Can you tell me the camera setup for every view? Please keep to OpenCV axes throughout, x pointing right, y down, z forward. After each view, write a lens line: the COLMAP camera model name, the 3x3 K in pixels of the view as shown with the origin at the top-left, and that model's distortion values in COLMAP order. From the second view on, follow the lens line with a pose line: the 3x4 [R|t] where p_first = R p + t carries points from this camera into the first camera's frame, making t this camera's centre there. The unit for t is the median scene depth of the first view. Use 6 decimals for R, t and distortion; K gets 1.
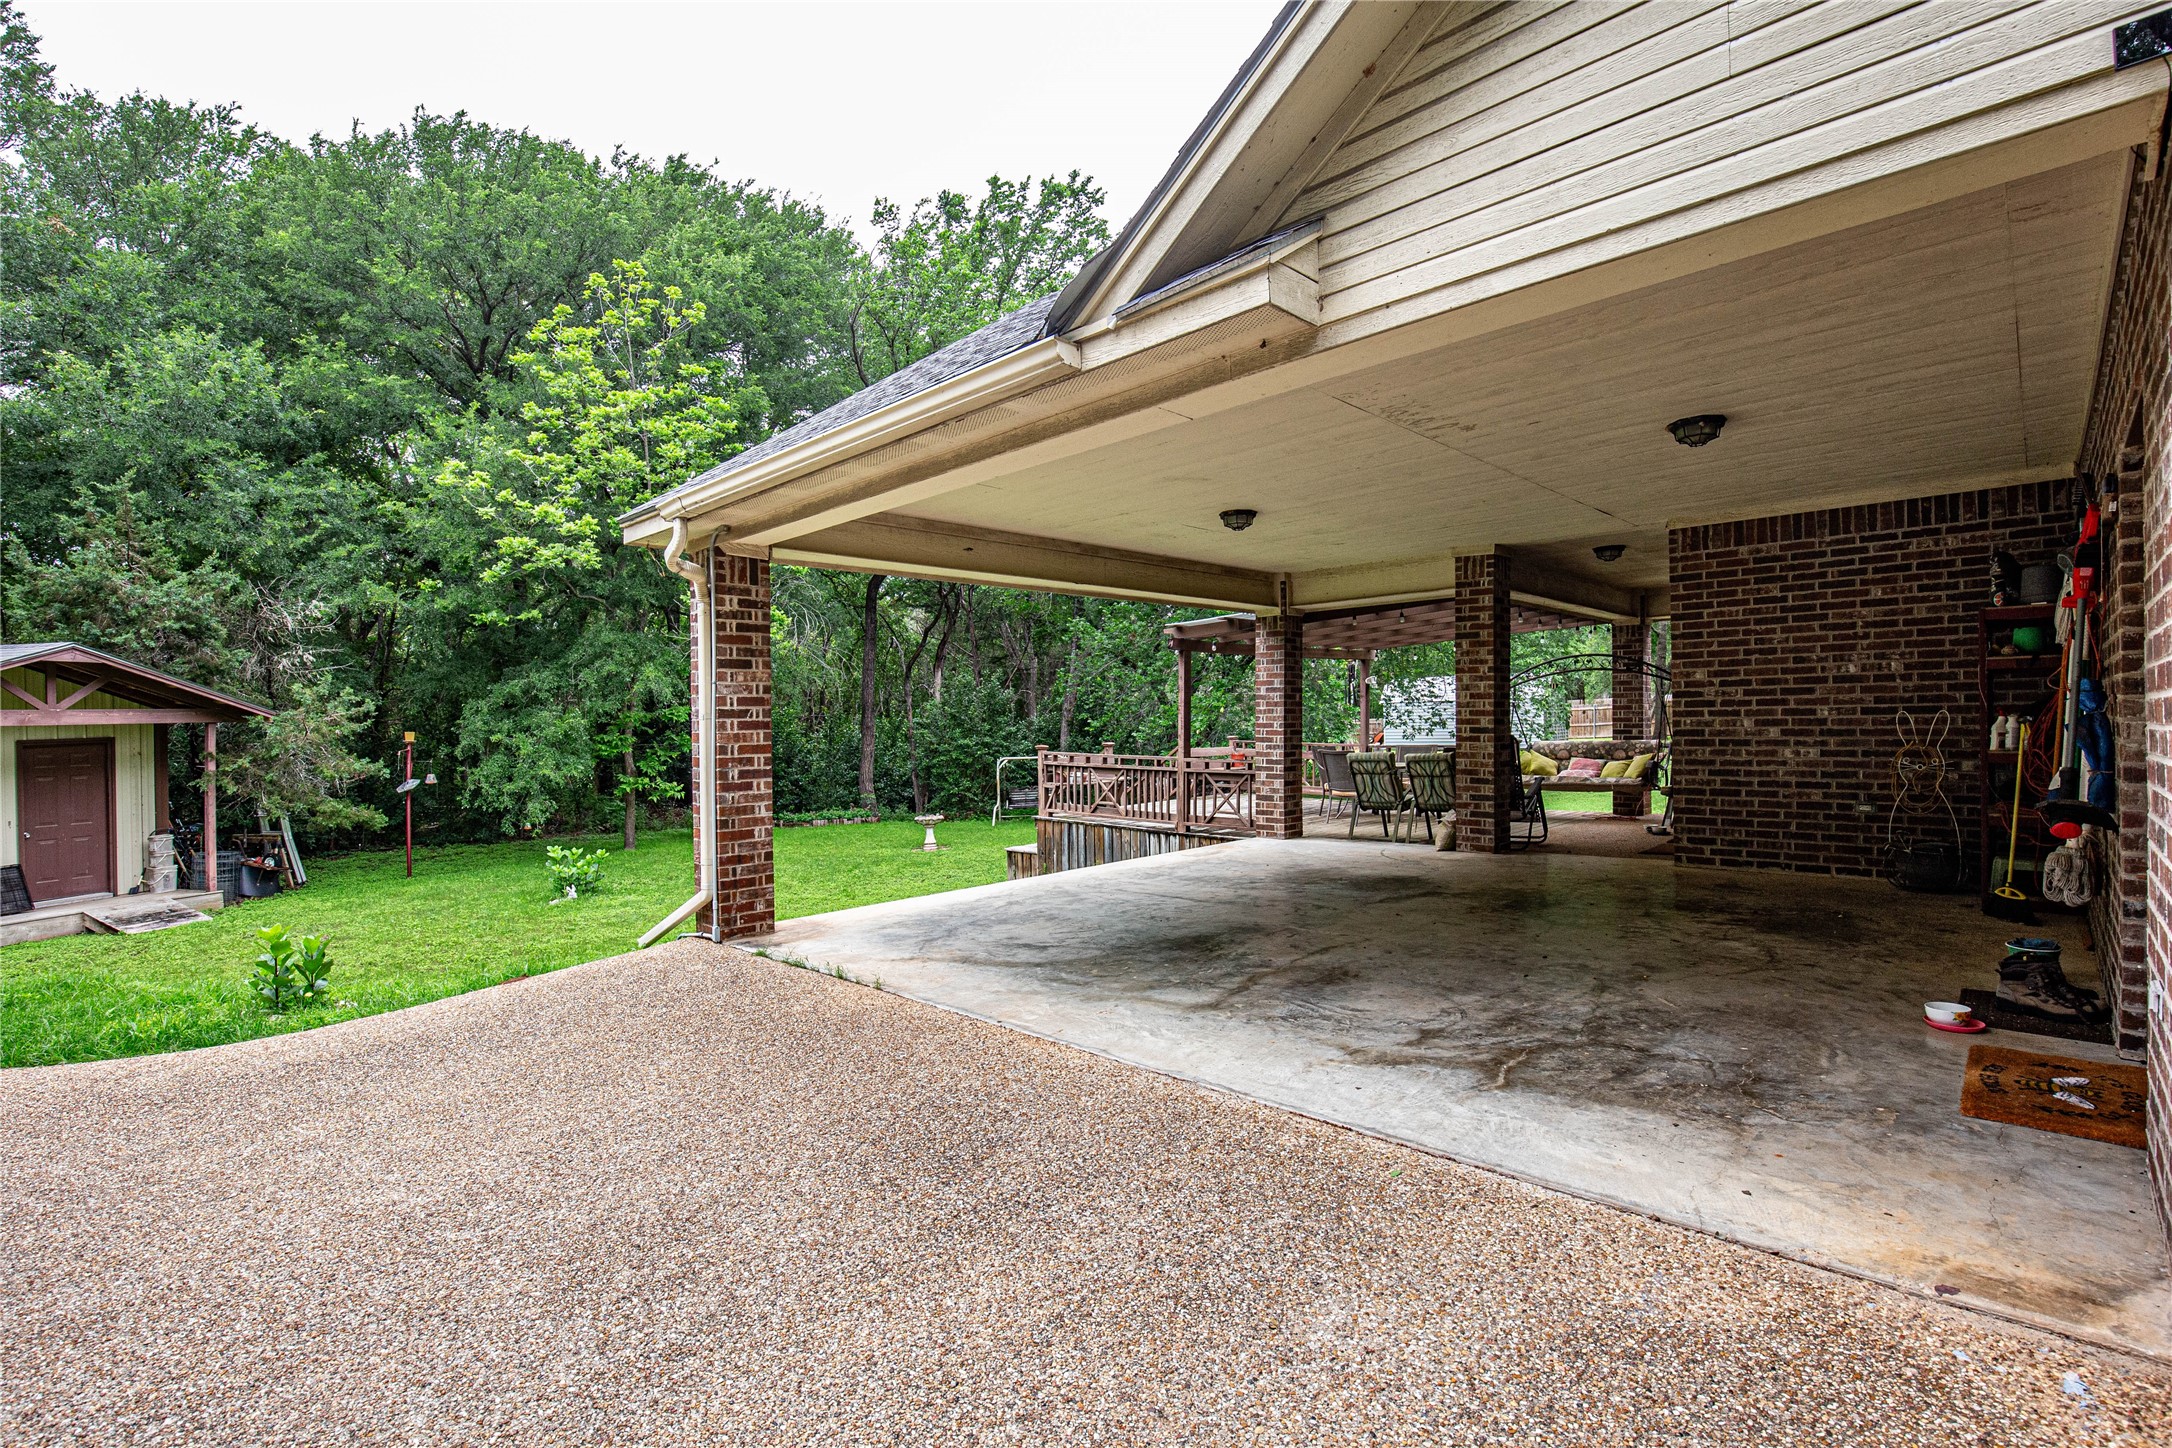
lens RADIAL K [[1005.5, 0, 1086.0], [0, 1005.5, 724.0], [0, 0, 1]] dist [-0.033122, 0.008650]
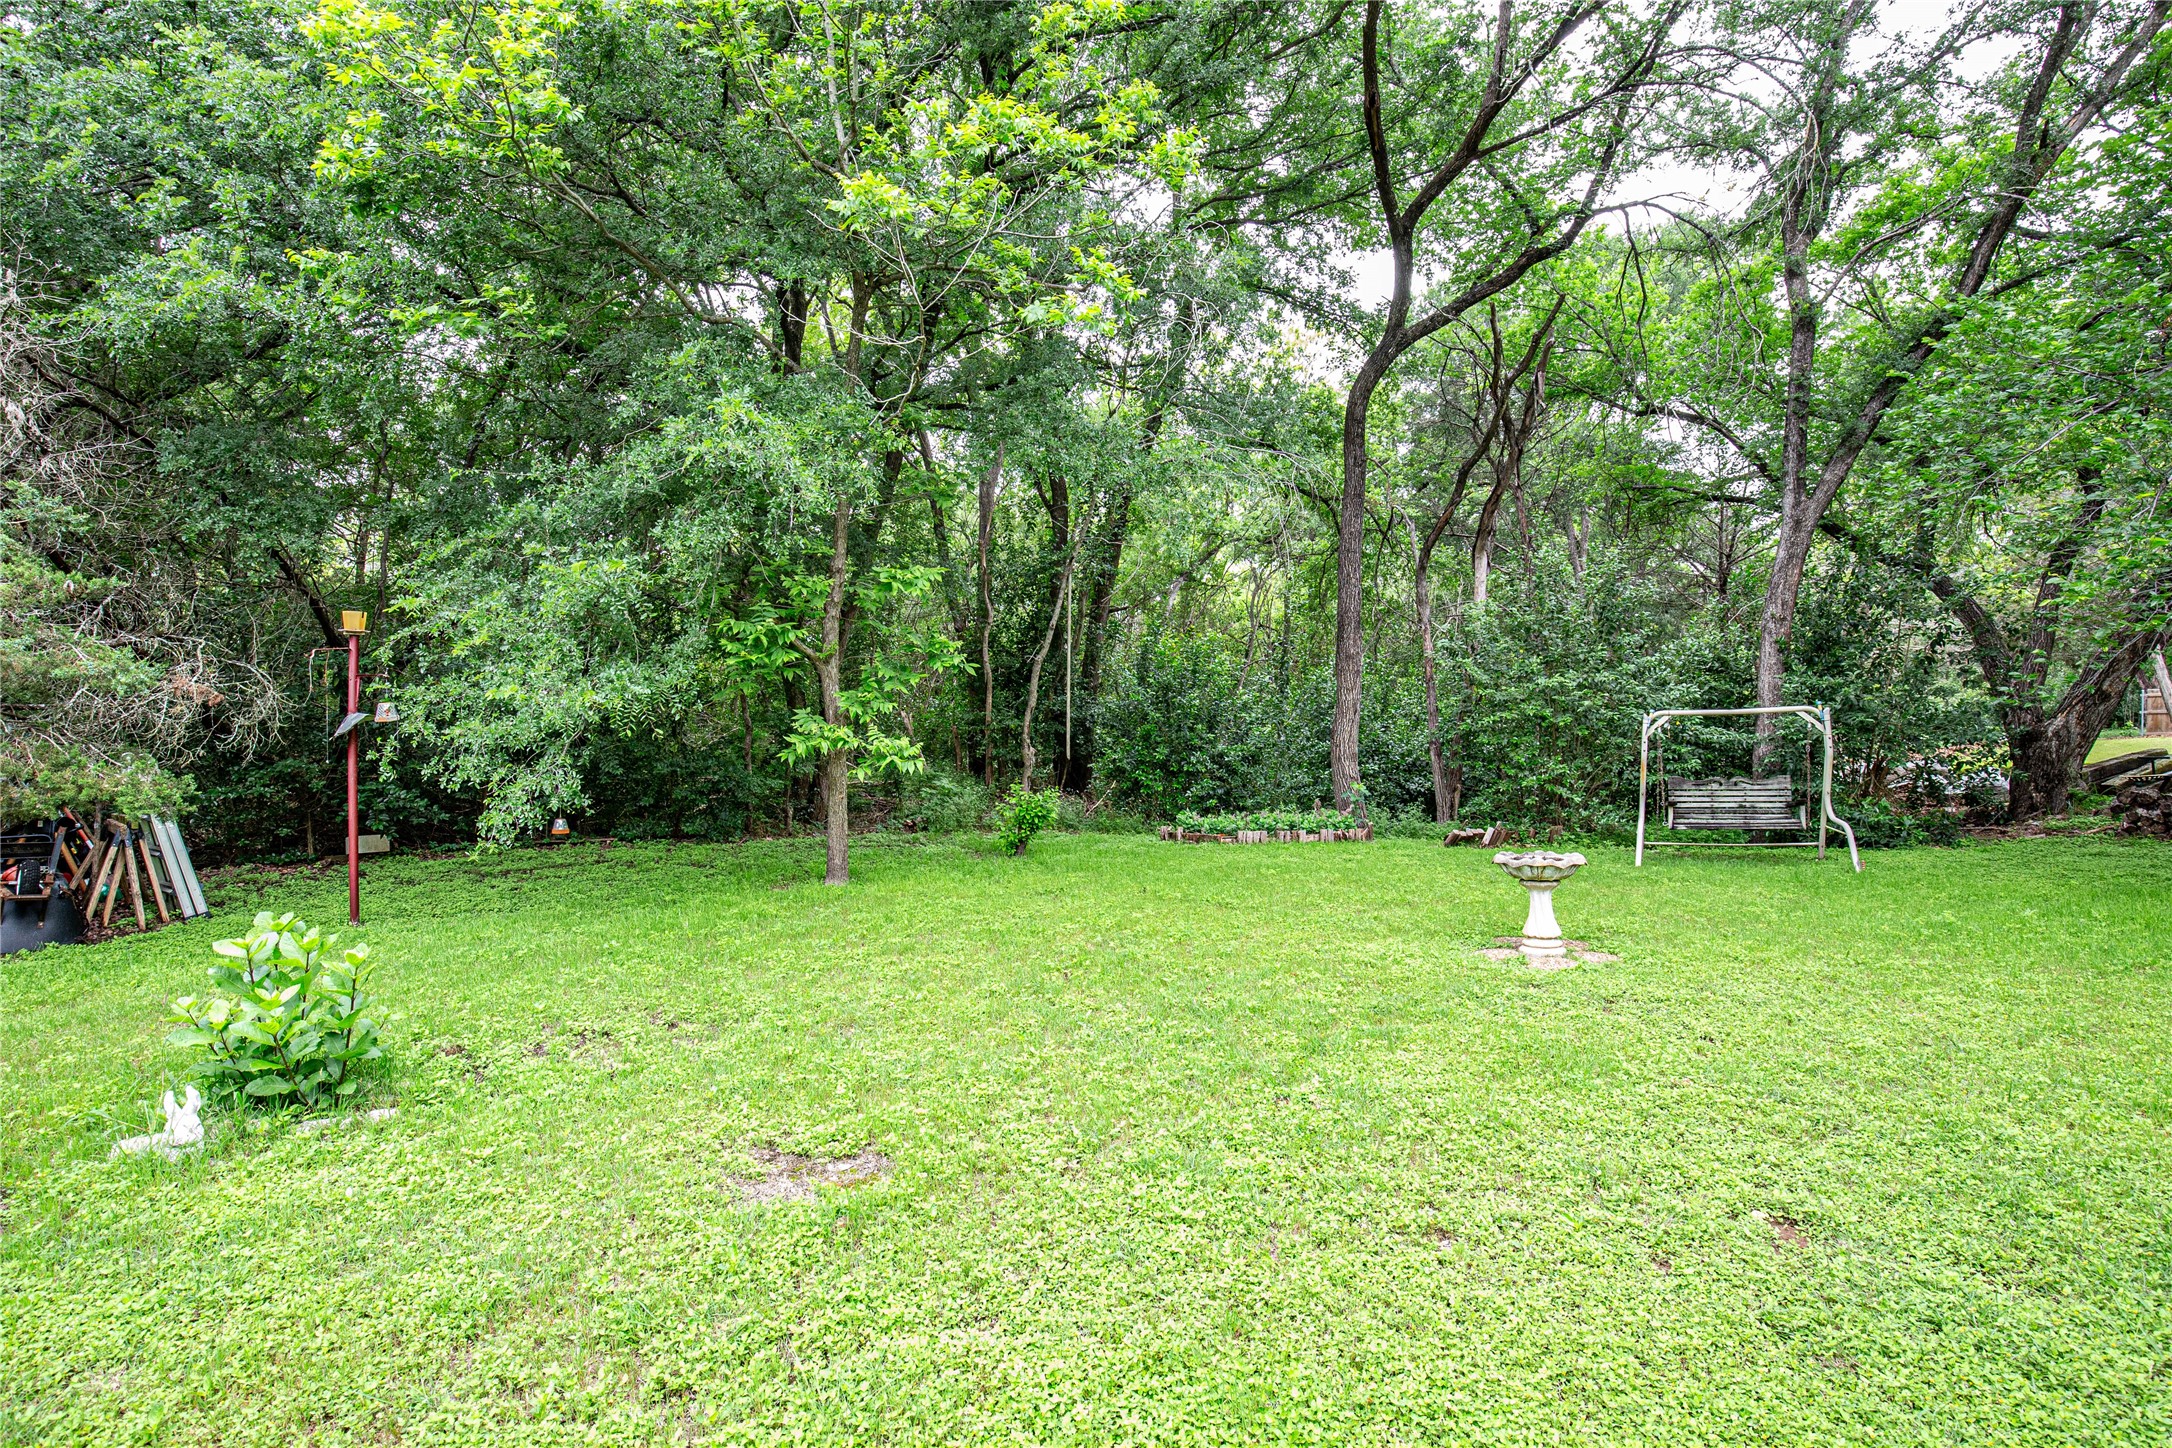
lens RADIAL K [[1002.5, 0, 1083.0], [0, 1002.5, 700.0], [0, 0, 1]] dist [-0.031568, 0.007301]
pose [[0.891175, -0.001284, -0.453657, -0.113321], [-0.005664, 0.999887, -0.013957, 0.037499], [0.453624, 0.015007, 0.891067, 0.514248]]
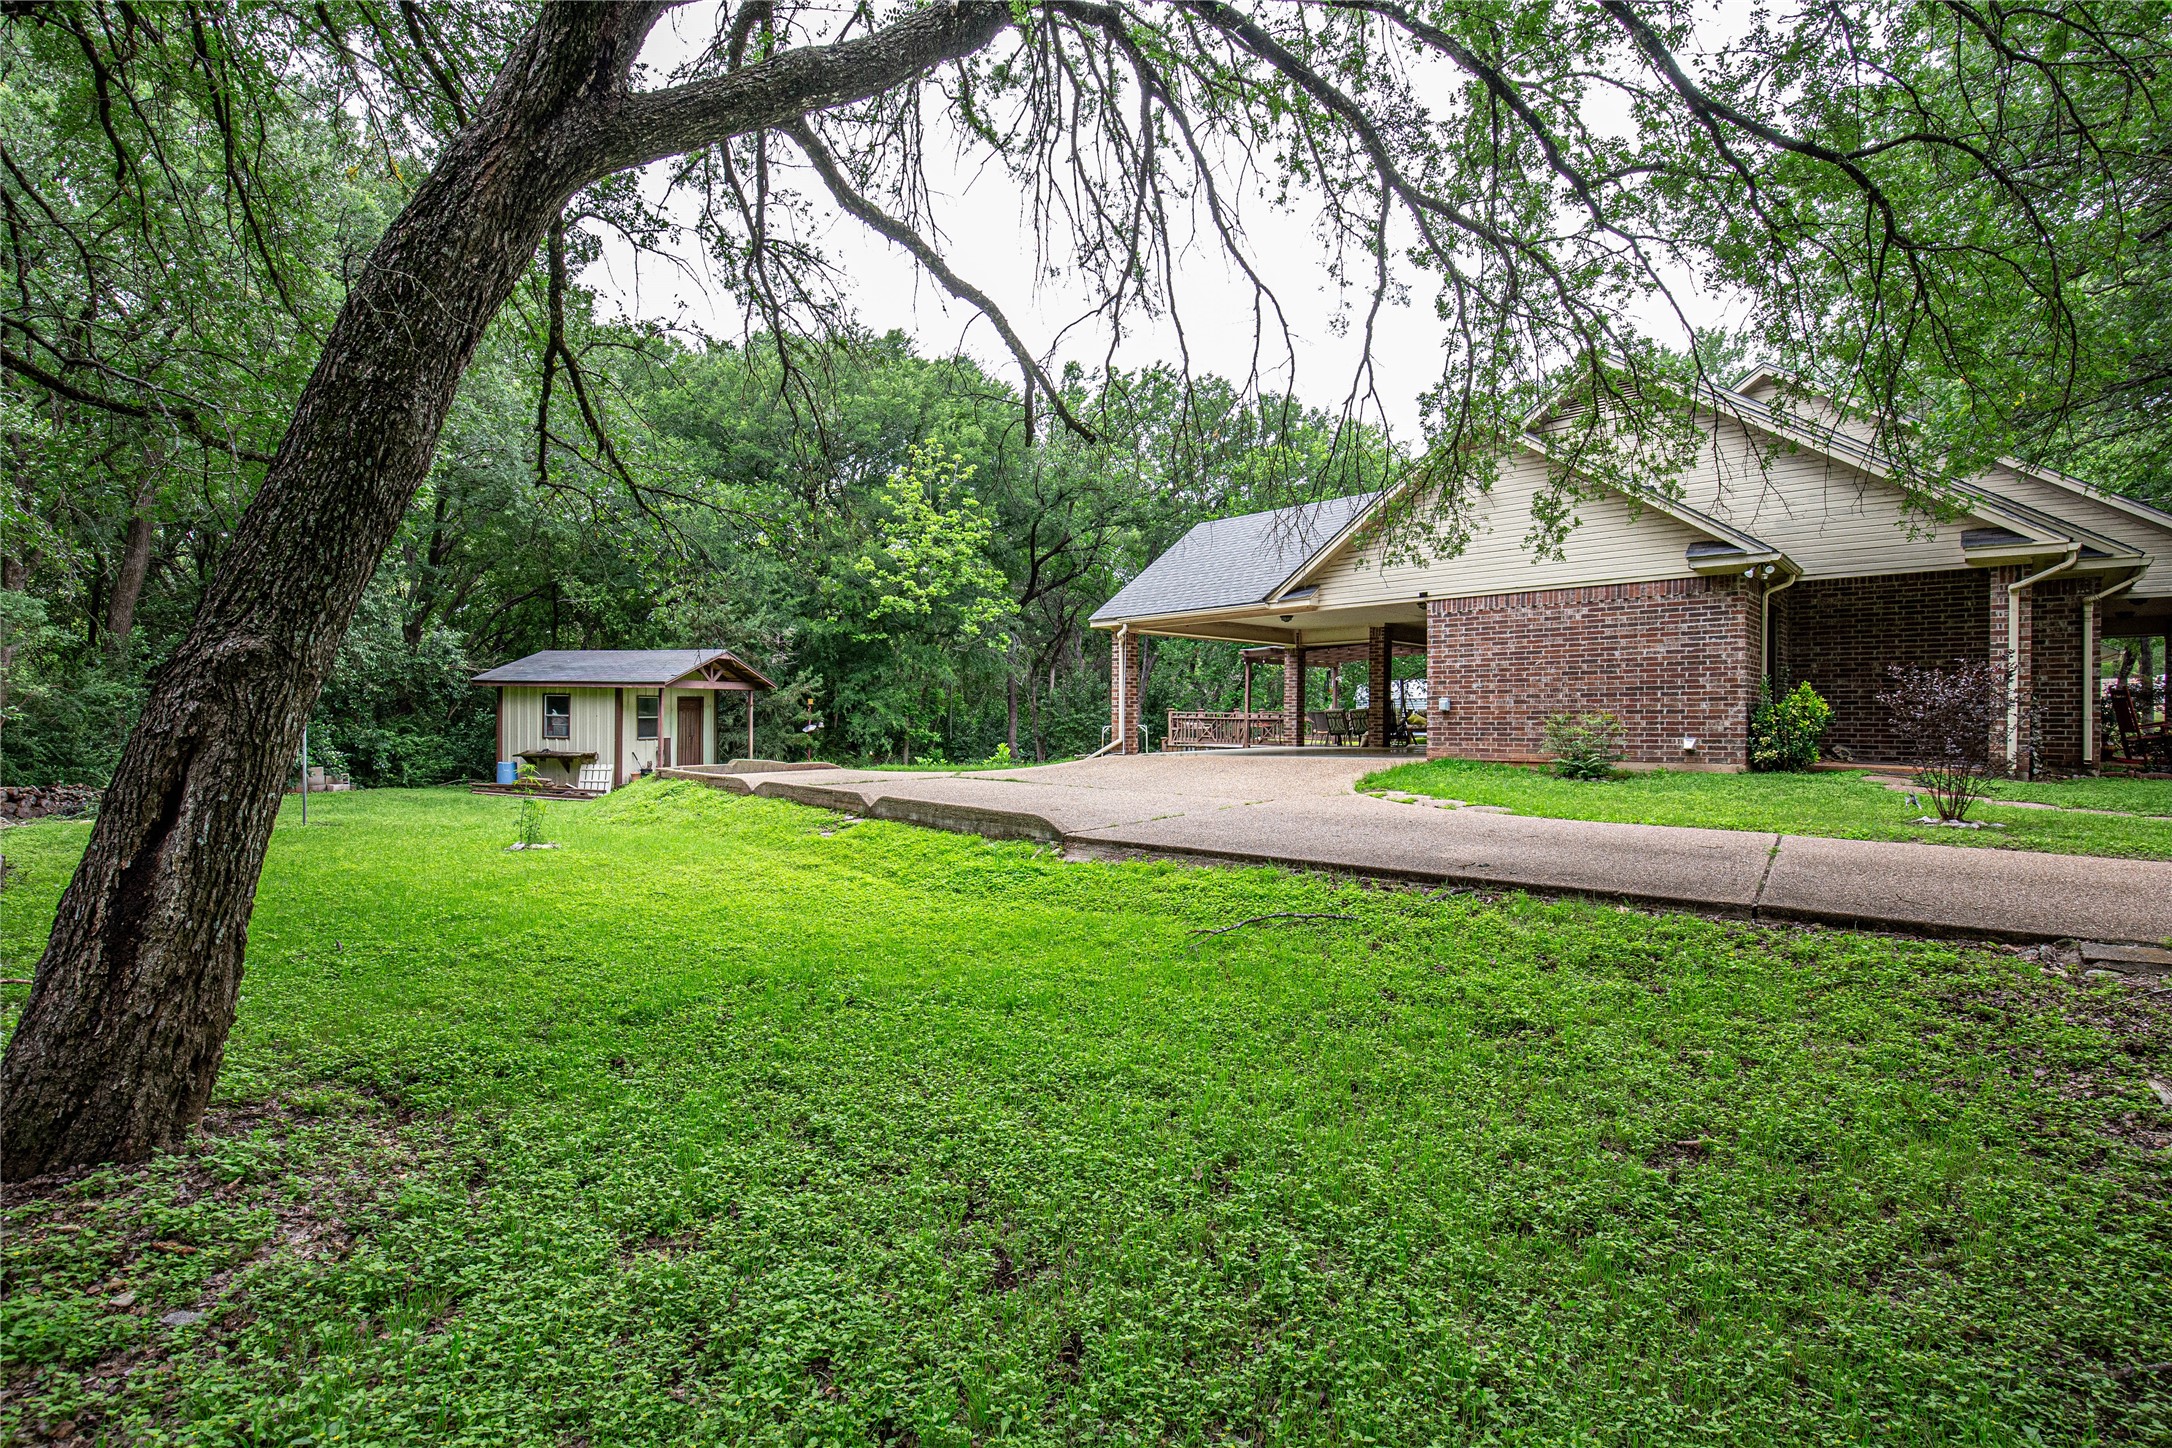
lens RADIAL K [[1005.5, 0, 1086.0], [0, 1005.5, 724.0], [0, 0, 1]] dist [-0.033122, 0.008650]
pose [[0.999805, 0.011981, 0.015678, -0.144186], [-0.012011, 0.999926, 0.001819, 0.029734], [-0.015655, -0.002007, 0.999875, -0.577798]]
